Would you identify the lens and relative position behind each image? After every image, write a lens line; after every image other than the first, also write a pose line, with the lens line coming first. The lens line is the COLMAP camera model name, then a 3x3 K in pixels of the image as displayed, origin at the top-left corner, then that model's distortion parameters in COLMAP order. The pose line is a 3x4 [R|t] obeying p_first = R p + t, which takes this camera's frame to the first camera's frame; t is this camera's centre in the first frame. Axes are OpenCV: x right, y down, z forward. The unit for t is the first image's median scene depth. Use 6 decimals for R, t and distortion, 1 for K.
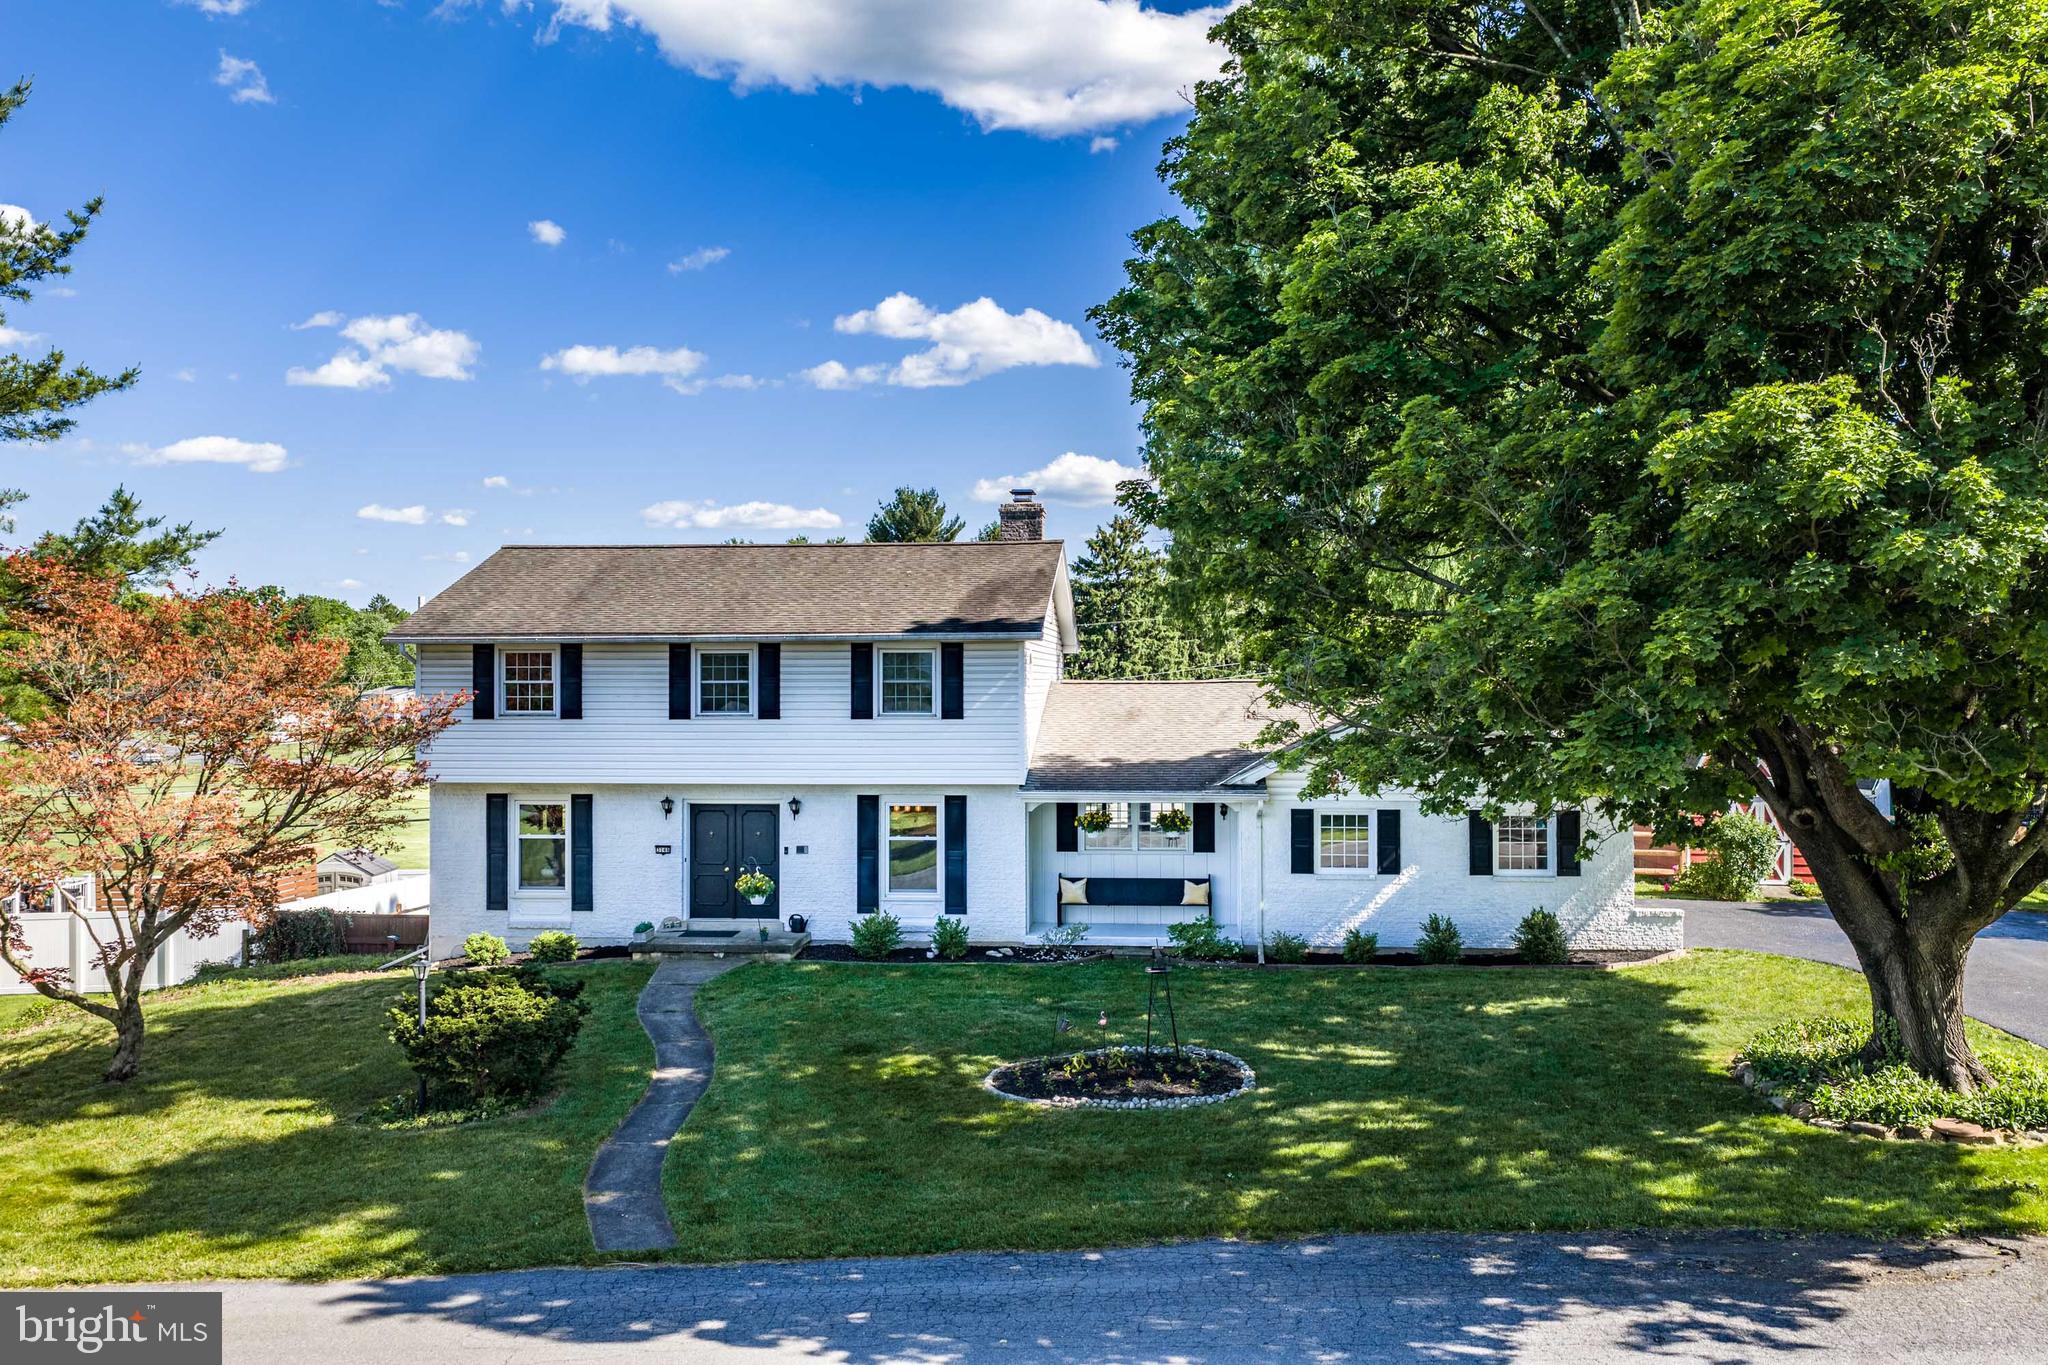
lens RADIAL K [[1698.1, 0, 1028.7], [0, 1698.1, 689.4], [0, 0, 1]] dist [0.014020, 0.007435]
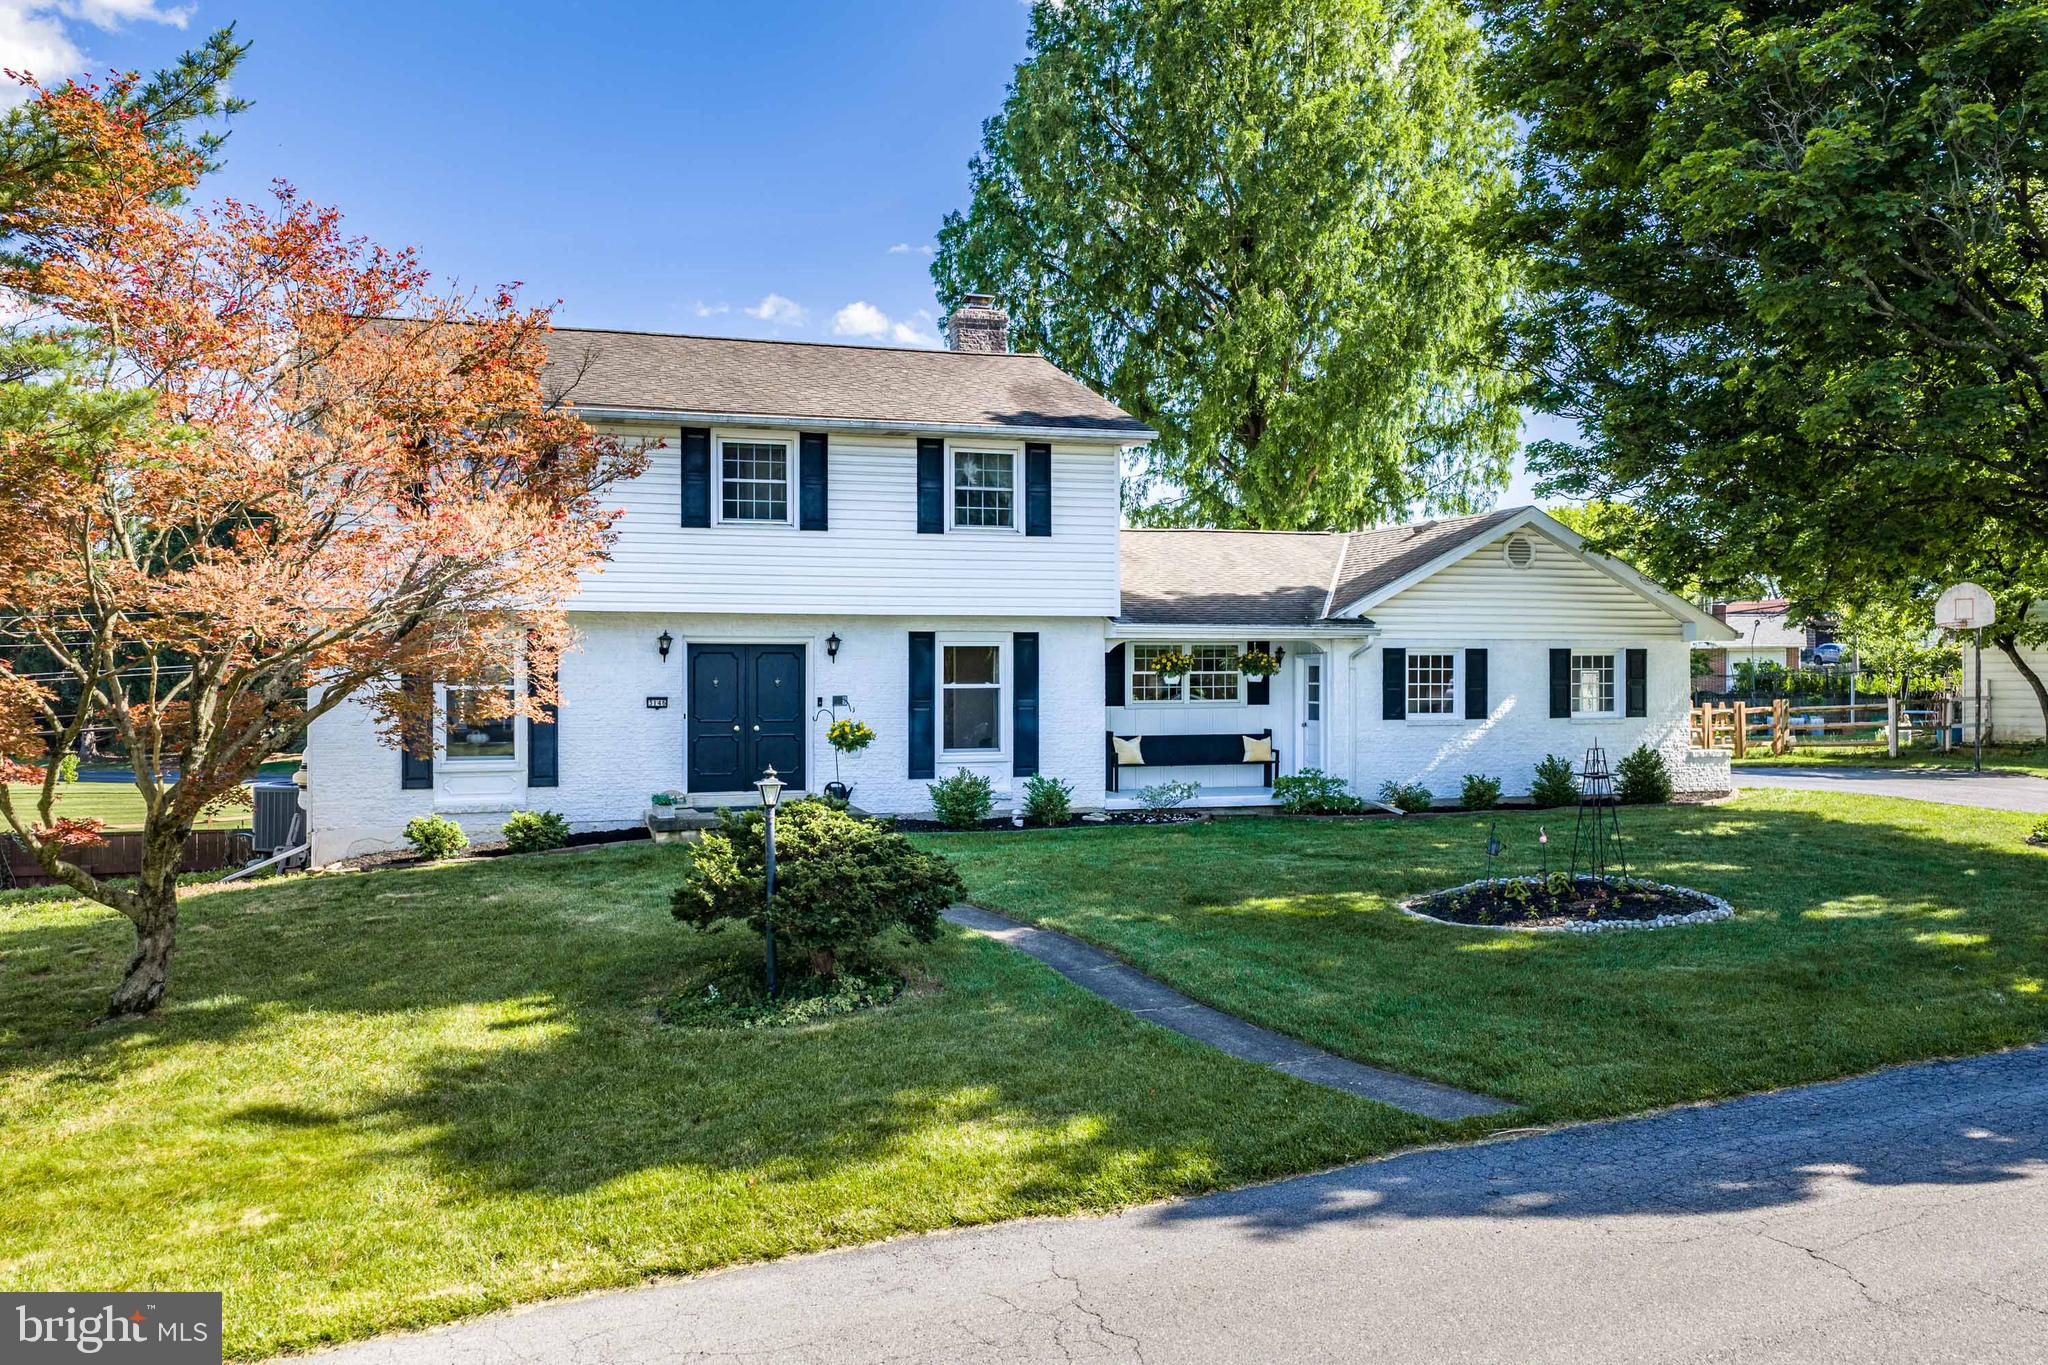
lens RADIAL K [[1698.1, 0, 1028.7], [0, 1698.1, 689.4], [0, 0, 1]] dist [0.014020, 0.007435]
pose [[0.921602, -0.003614, 0.388120, -0.366292], [0.001148, 0.999978, 0.006584, 0.085723], [-0.388135, -0.005622, 0.921585, 0.241160]]
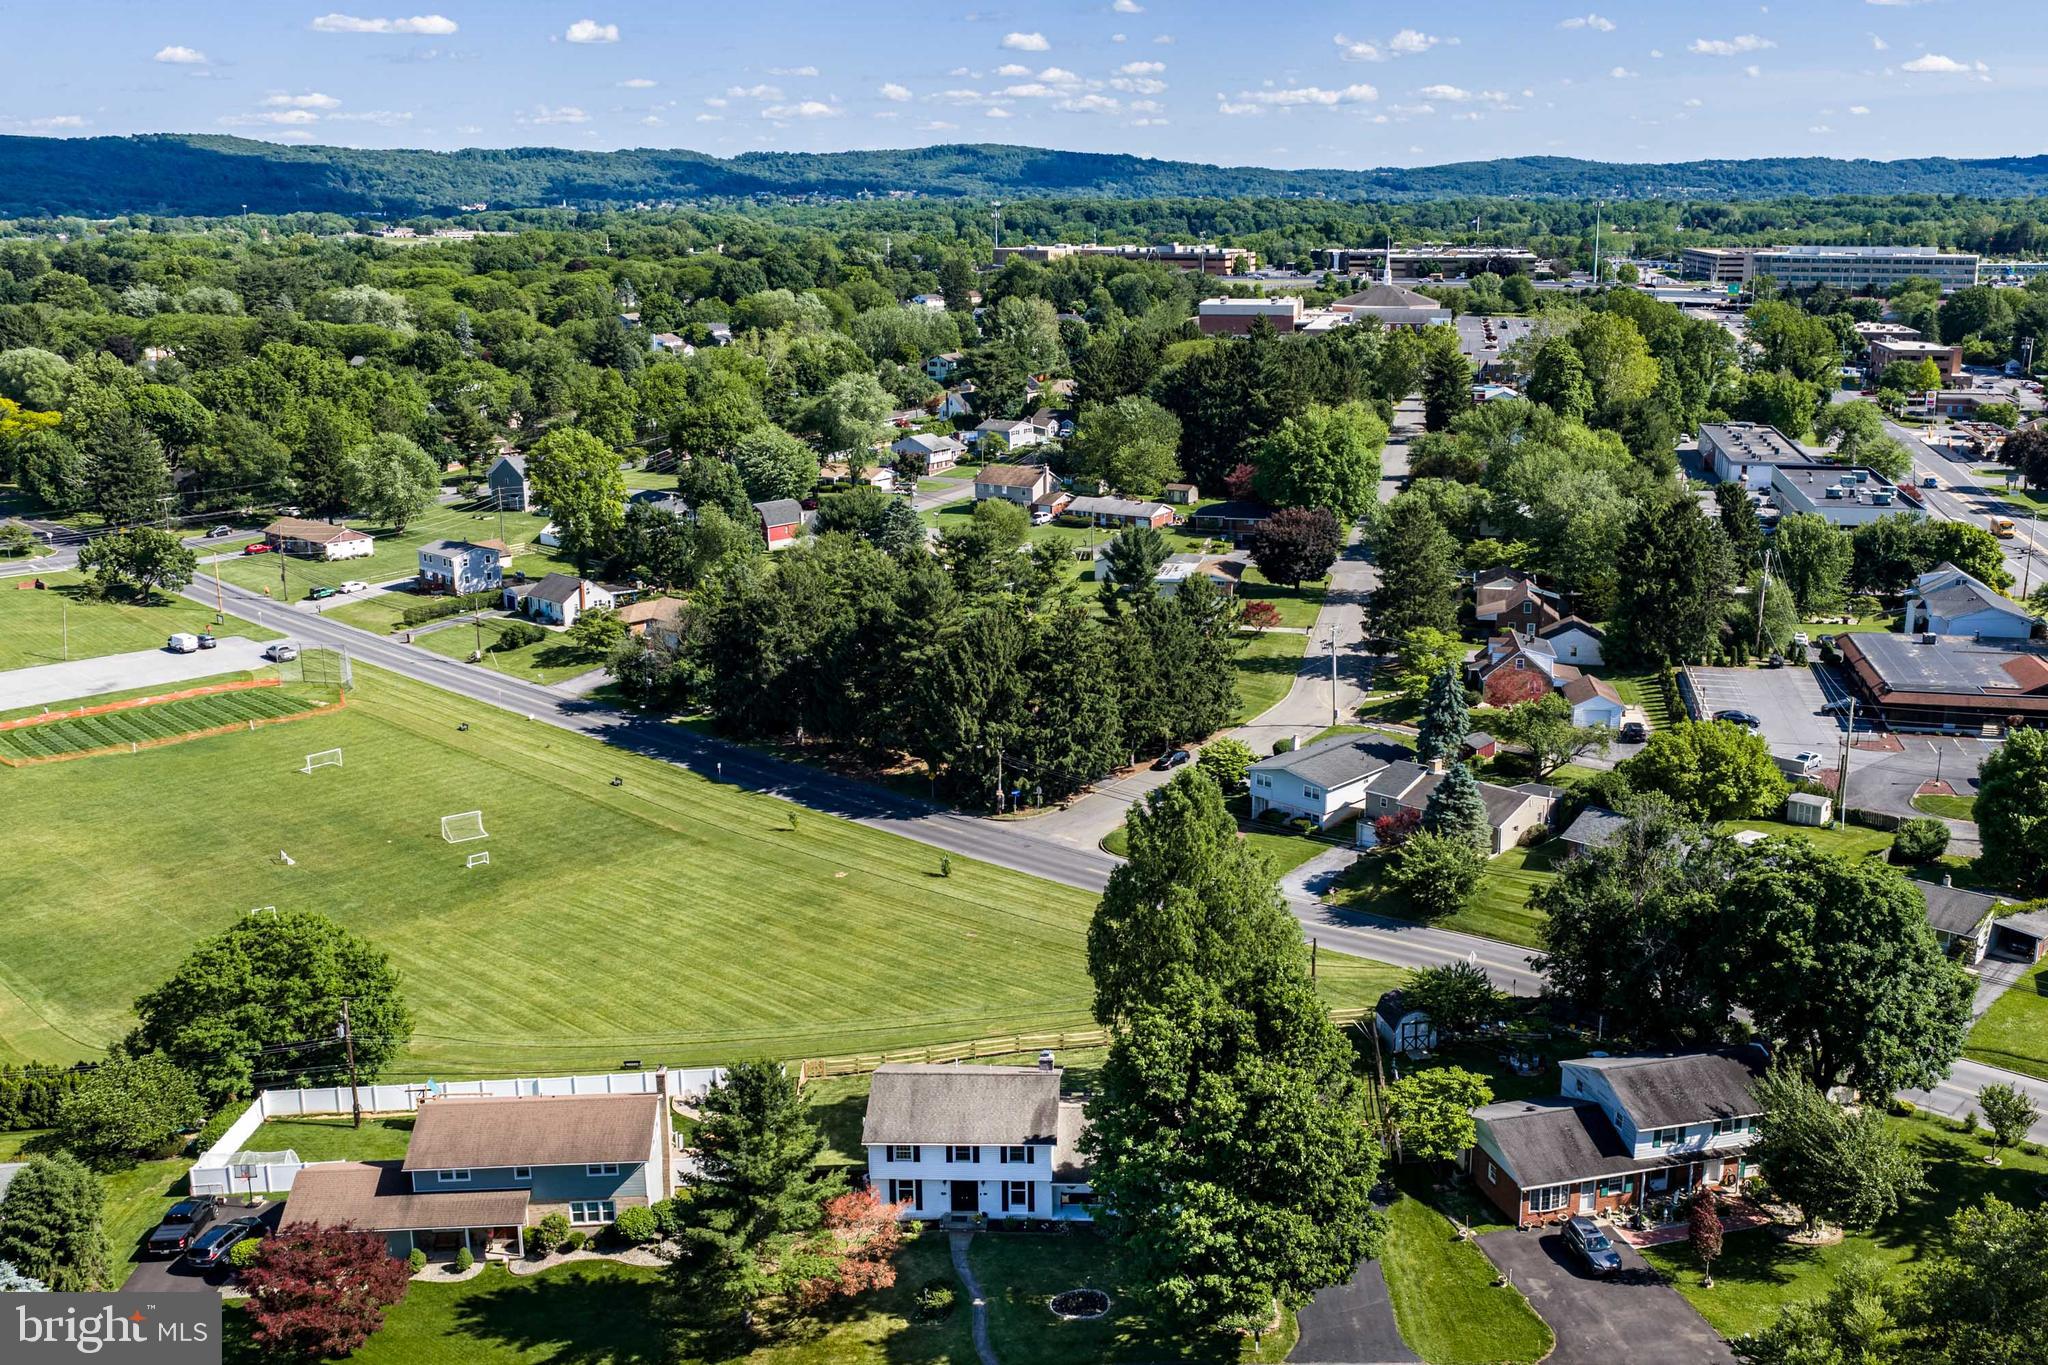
lens RADIAL K [[1926.7, 0, 1068.8], [0, 1926.7, 661.6], [0, 0, 1]] dist [0.020821, -0.020566]
pose [[0.998462, -0.017231, 0.052699, -0.154999], [0.004175, 0.971149, 0.238436, -1.885784], [-0.055287, -0.237849, 0.969727, -2.530381]]
